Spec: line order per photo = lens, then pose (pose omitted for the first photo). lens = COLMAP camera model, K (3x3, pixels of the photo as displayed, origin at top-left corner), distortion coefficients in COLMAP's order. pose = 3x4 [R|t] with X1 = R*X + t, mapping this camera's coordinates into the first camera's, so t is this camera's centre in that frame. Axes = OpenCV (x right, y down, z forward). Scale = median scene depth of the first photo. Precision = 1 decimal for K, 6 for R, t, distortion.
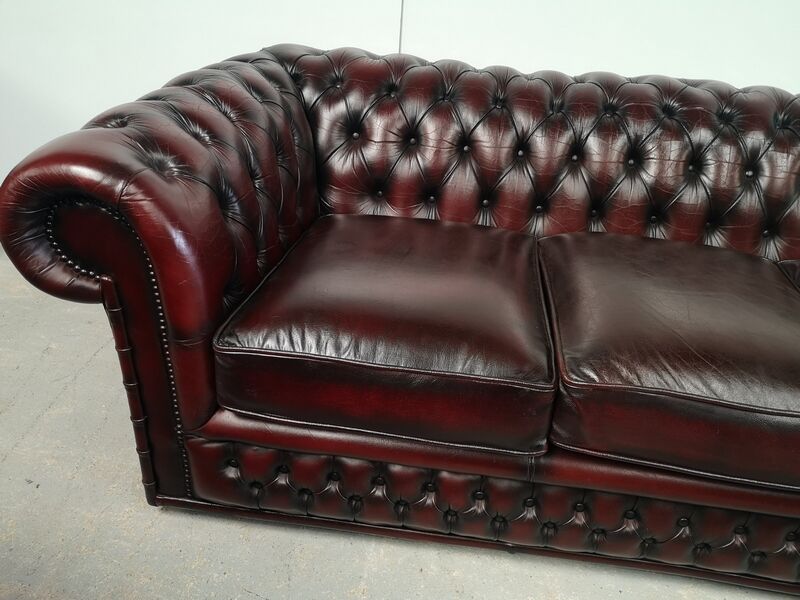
lens RADIAL K [[616.0, 0, 400.5], [0, 616.0, 315.2], [0, 0, 1]] dist [0.030413, -0.043280]
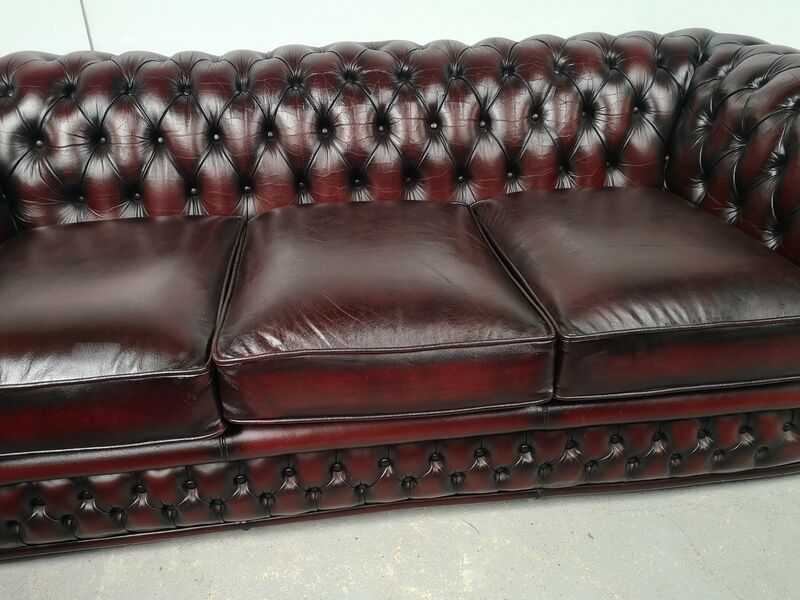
lens RADIAL K [[616.0, 0, 392.8], [0, 616.0, 319.1], [0, 0, 1]] dist [0.030413, -0.043280]
pose [[0.966296, -0.195343, 0.167670, 0.253272], [0.188380, 0.980462, 0.056631, 0.023041], [-0.175457, -0.023136, 0.984215, -0.039565]]
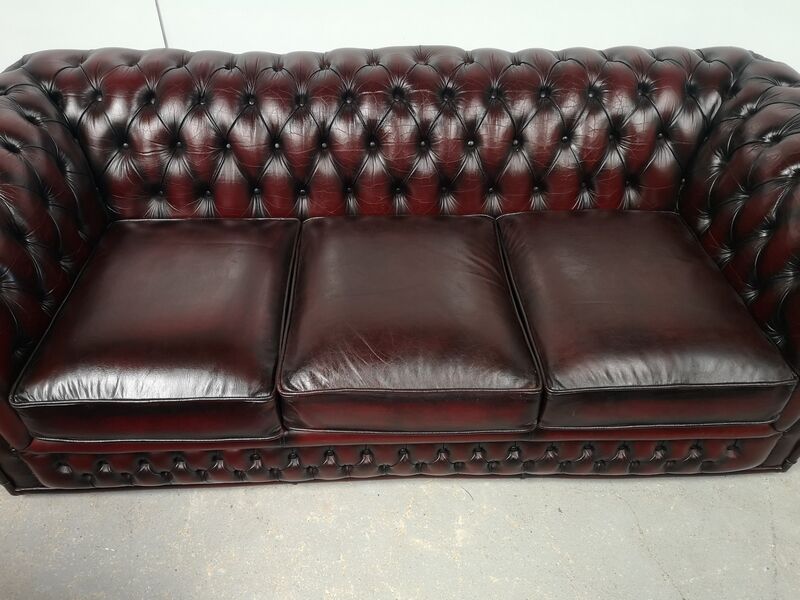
lens RADIAL K [[616.0, 0, 393.7], [0, 616.0, 302.4], [0, 0, 1]] dist [0.030413, -0.043280]
pose [[0.985618, -0.152177, 0.073481, 0.287511], [0.128306, 0.956870, 0.260648, -0.261964], [-0.109977, -0.247471, 0.962633, -0.186376]]
